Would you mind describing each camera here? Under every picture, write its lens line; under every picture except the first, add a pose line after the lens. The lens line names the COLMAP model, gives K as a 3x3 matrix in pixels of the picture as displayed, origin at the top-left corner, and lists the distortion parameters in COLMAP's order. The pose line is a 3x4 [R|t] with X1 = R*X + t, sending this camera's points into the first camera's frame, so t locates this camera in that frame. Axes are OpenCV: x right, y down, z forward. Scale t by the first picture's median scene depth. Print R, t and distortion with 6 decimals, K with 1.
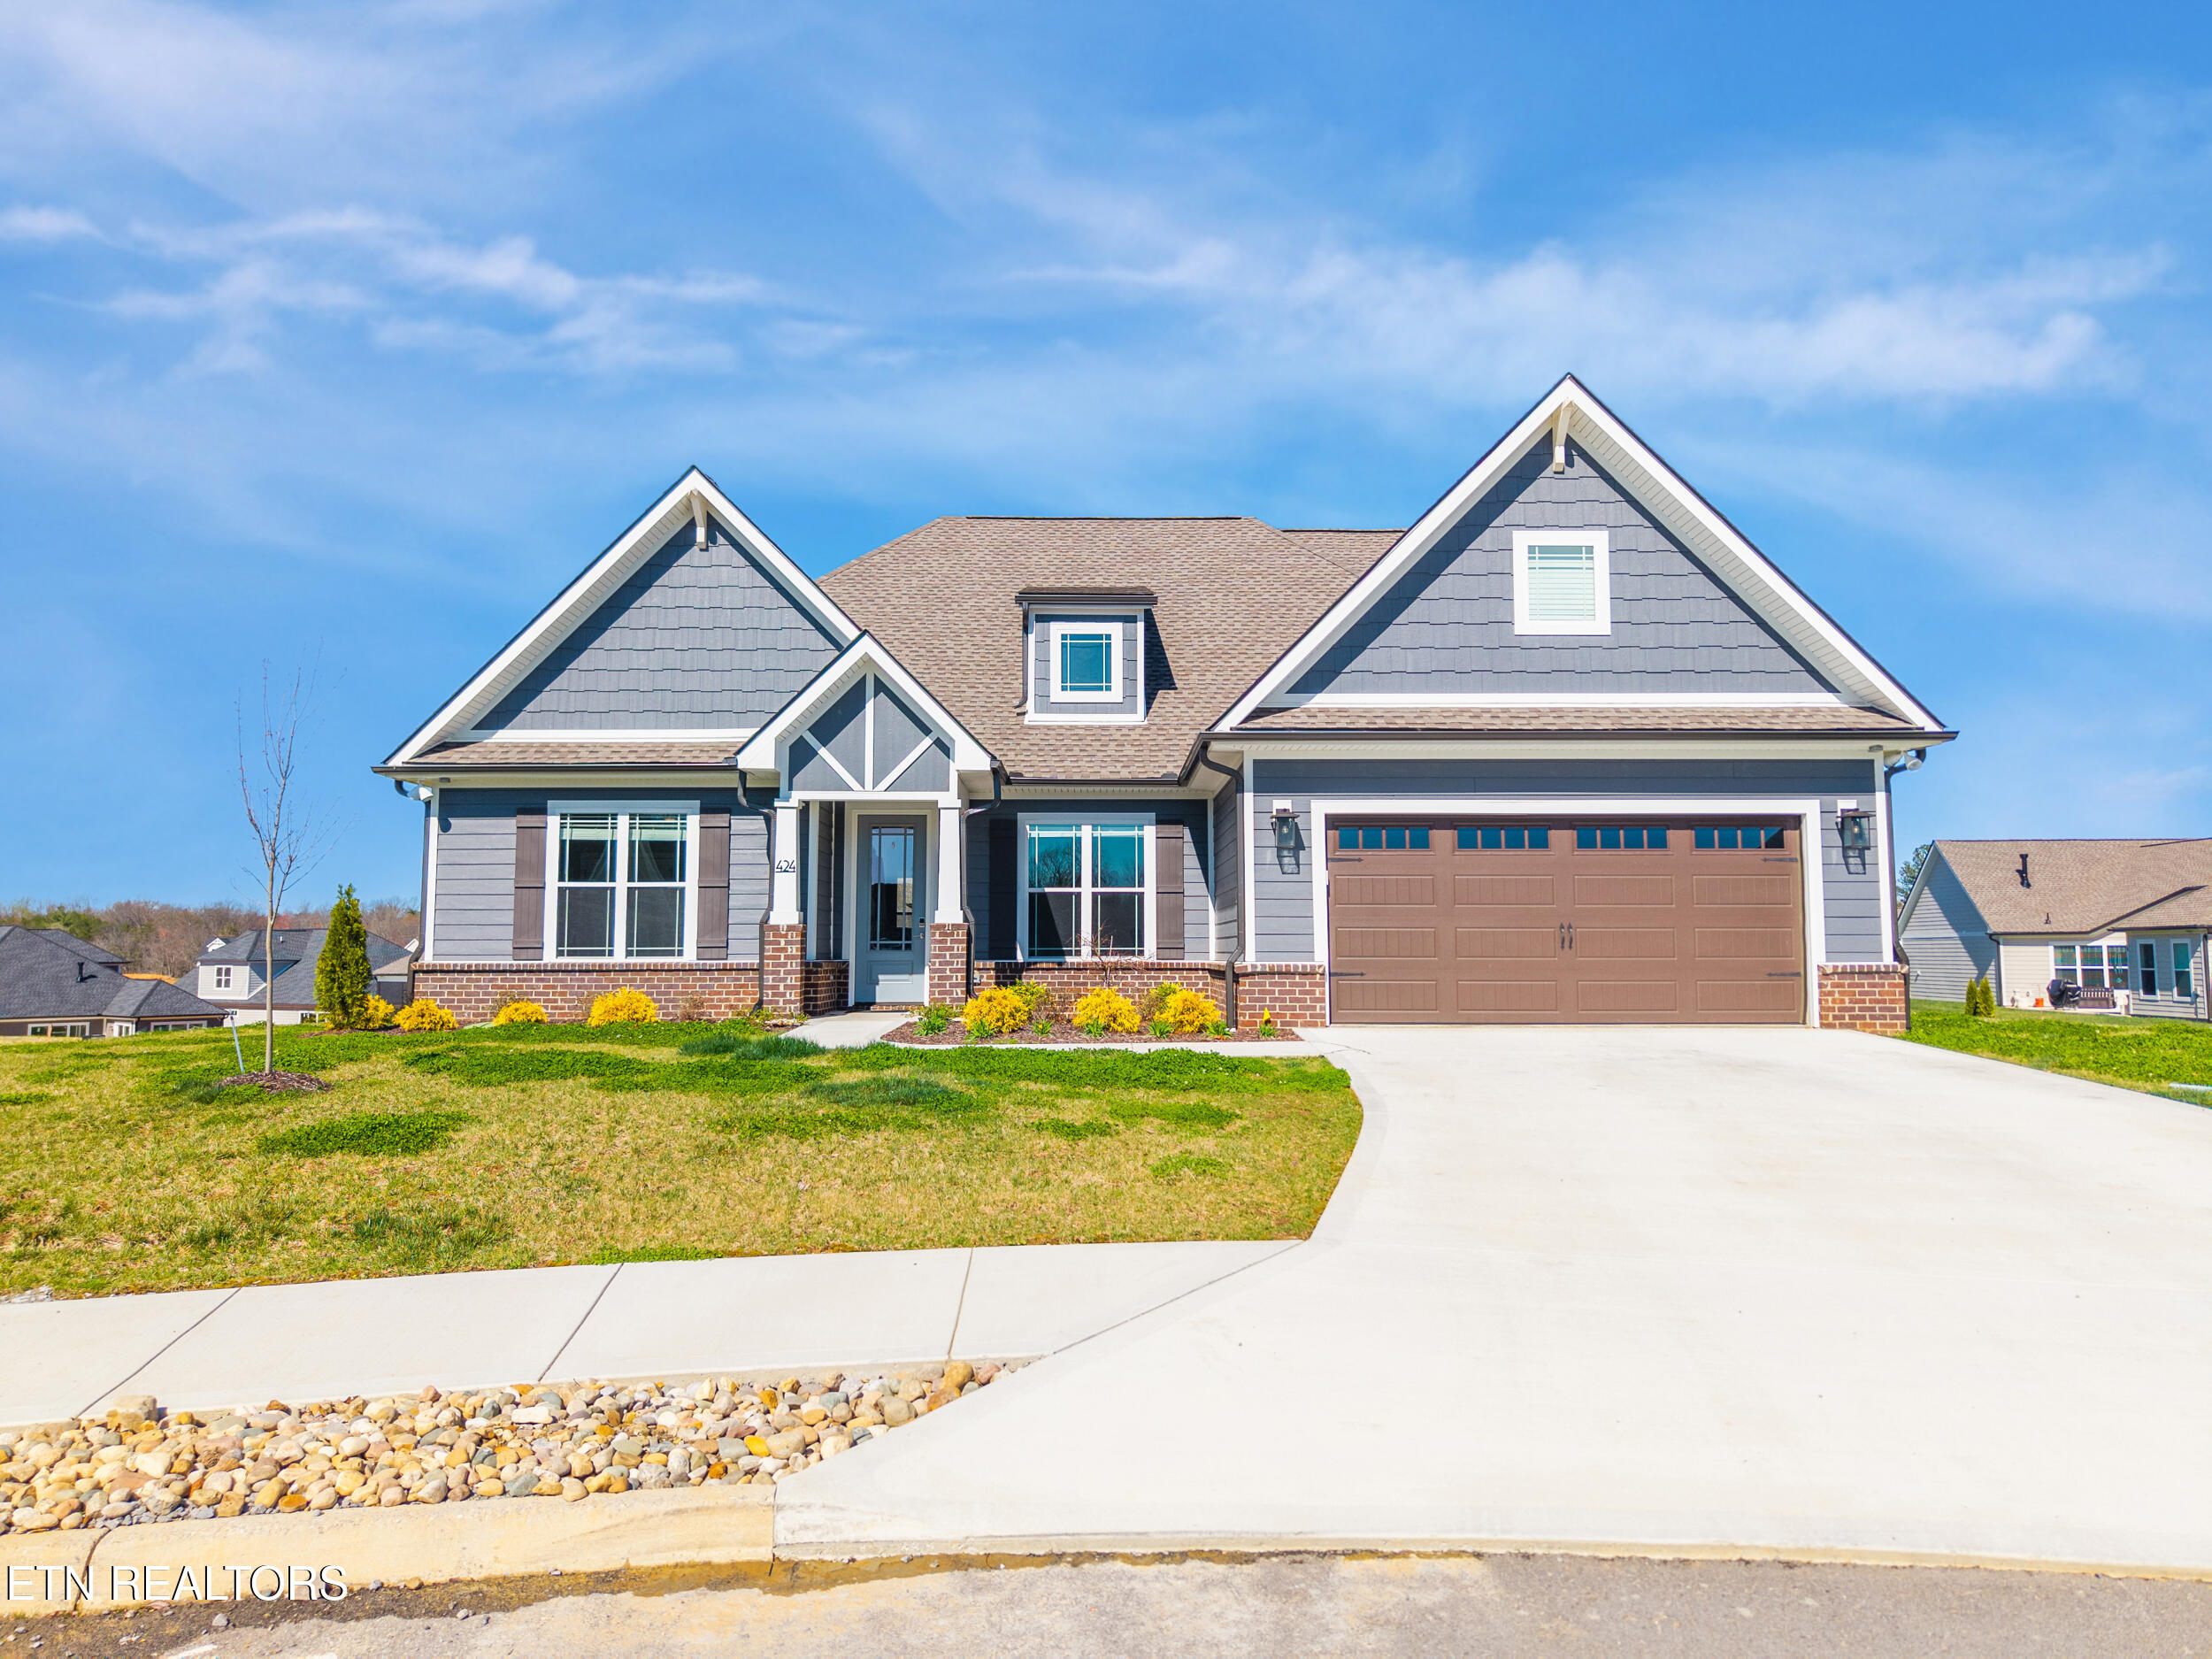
lens RADIAL K [[1491.7, 0, 1111.4], [0, 1491.7, 822.2], [0, 0, 1]] dist [-0.000918, -0.005835]
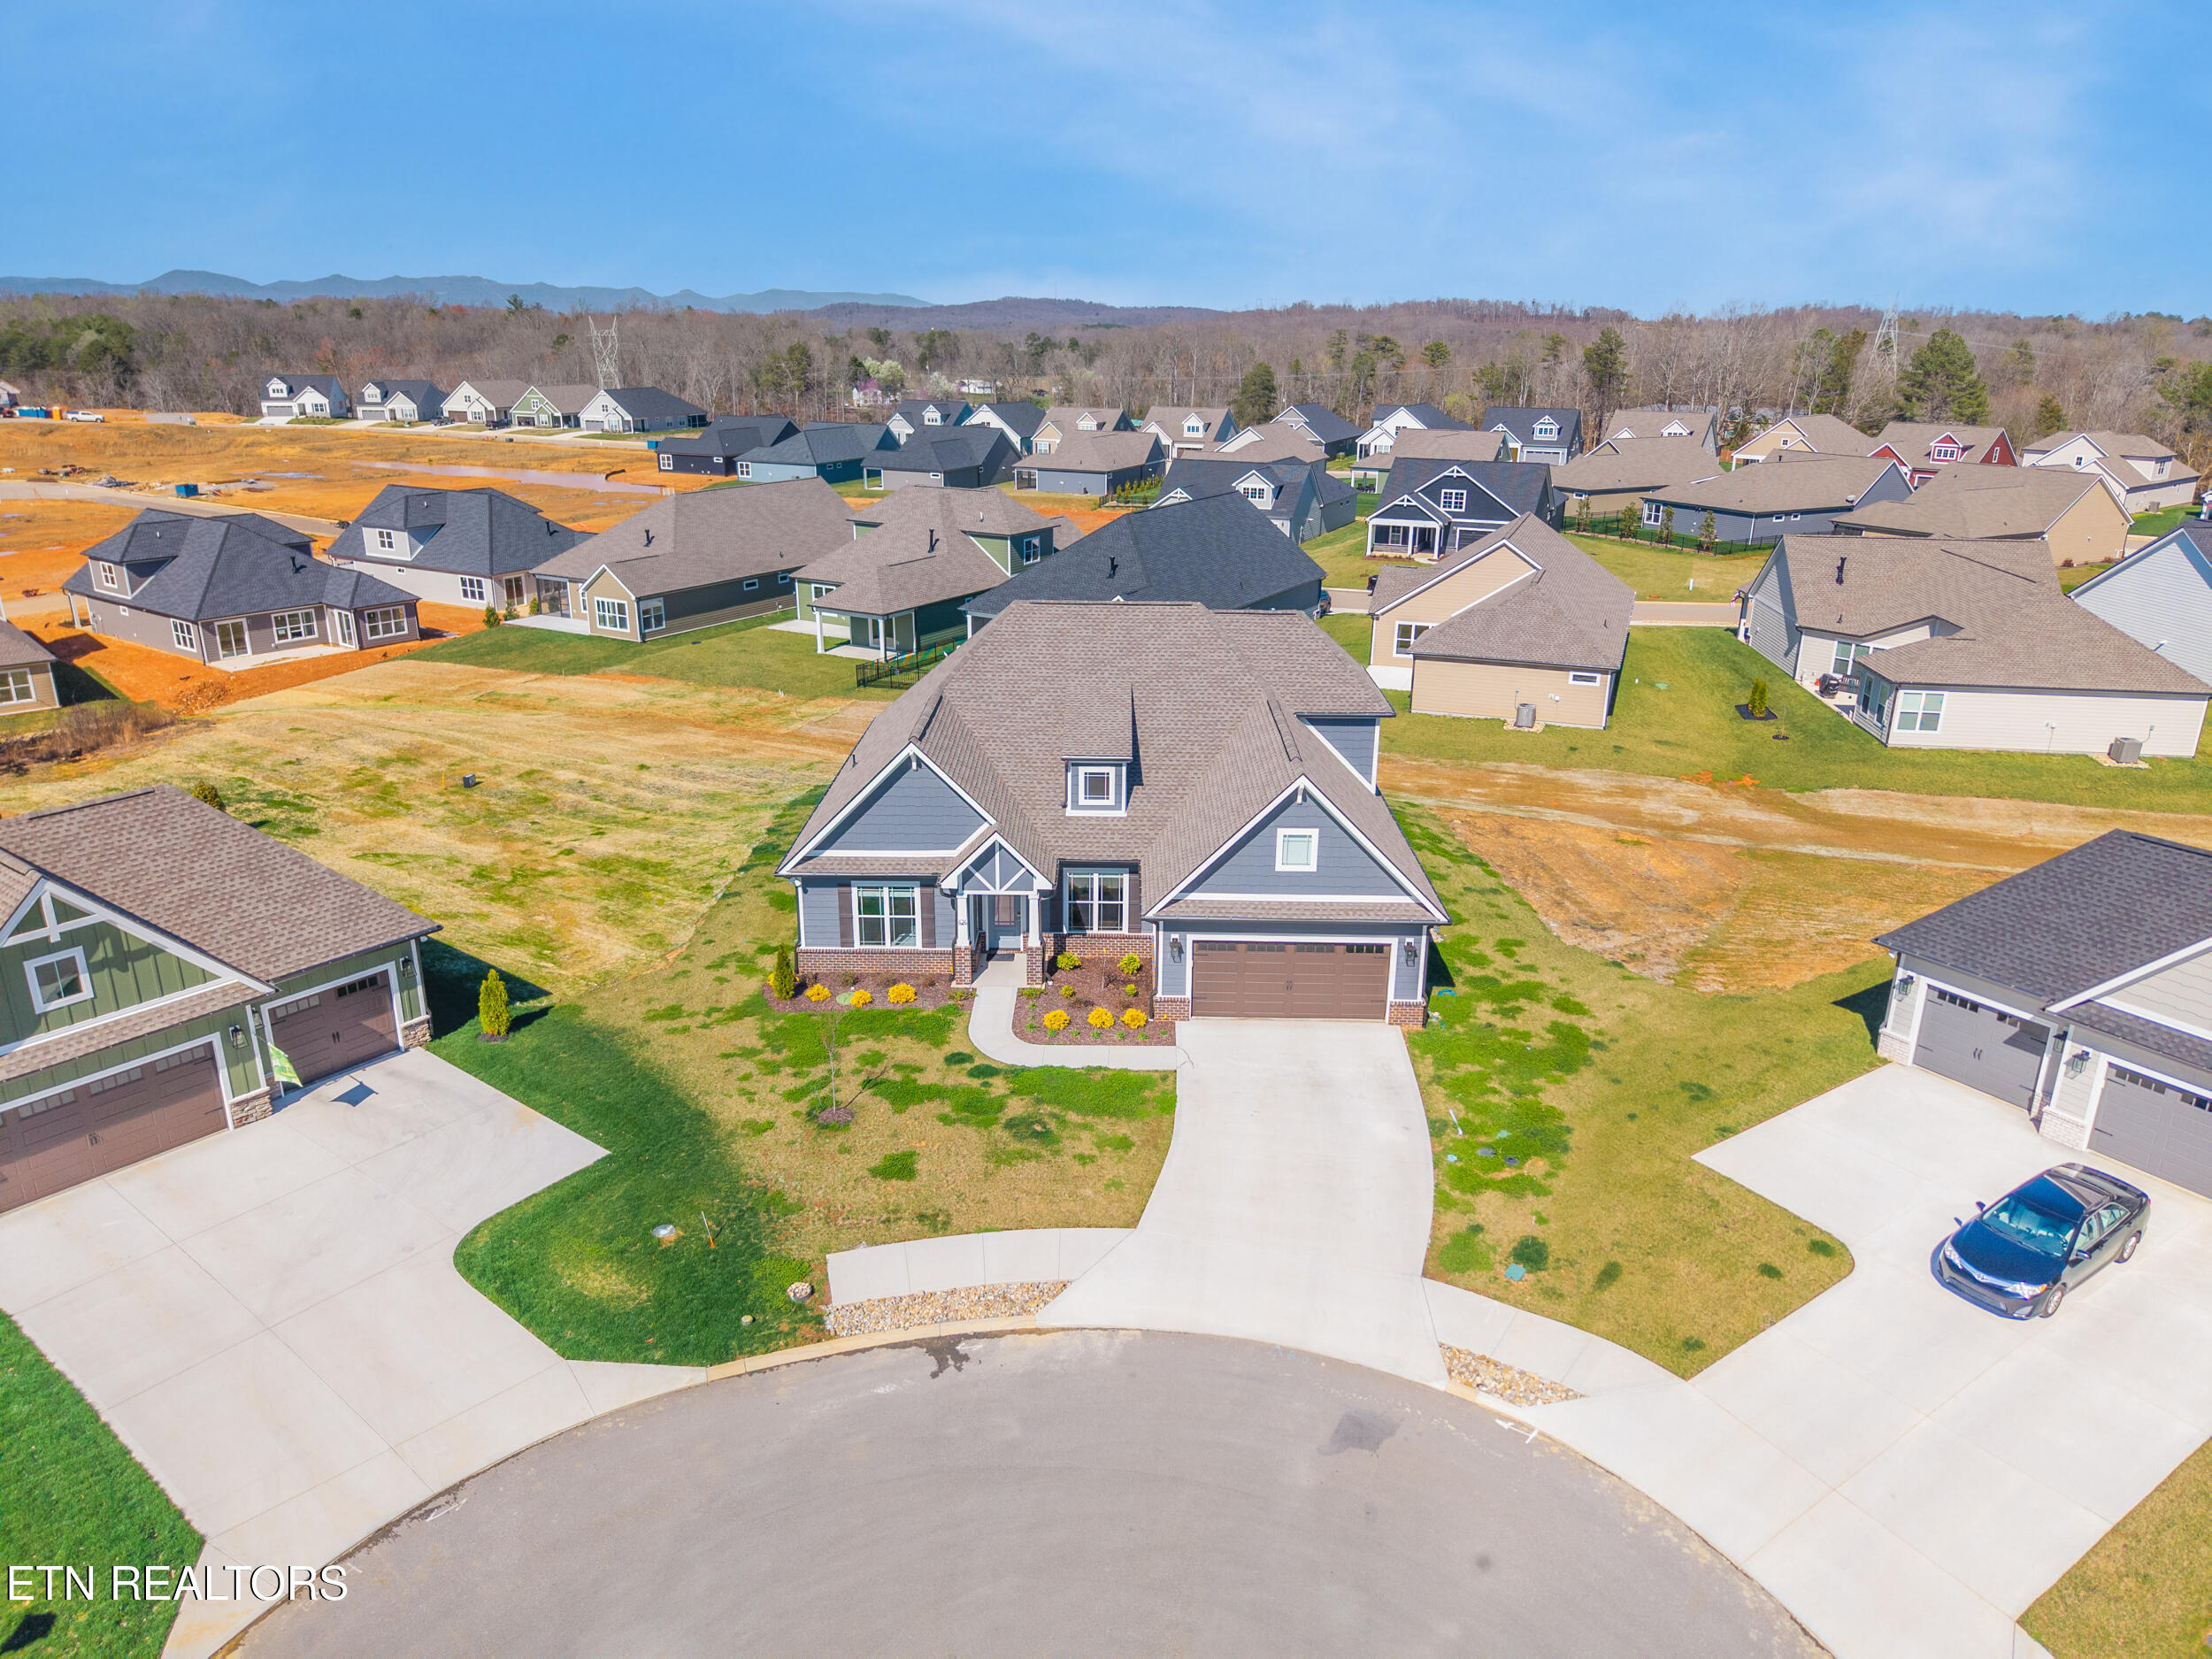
lens RADIAL K [[1484.6, 0, 1110.7], [0, 1484.6, 825.4], [0, 0, 1]] dist [0.024023, -0.019133]
pose [[0.999691, 0.019796, -0.015008, 0.037683], [-0.012061, 0.914927, 0.403439, -0.993965], [0.021718, -0.403133, 0.914883, -0.979085]]
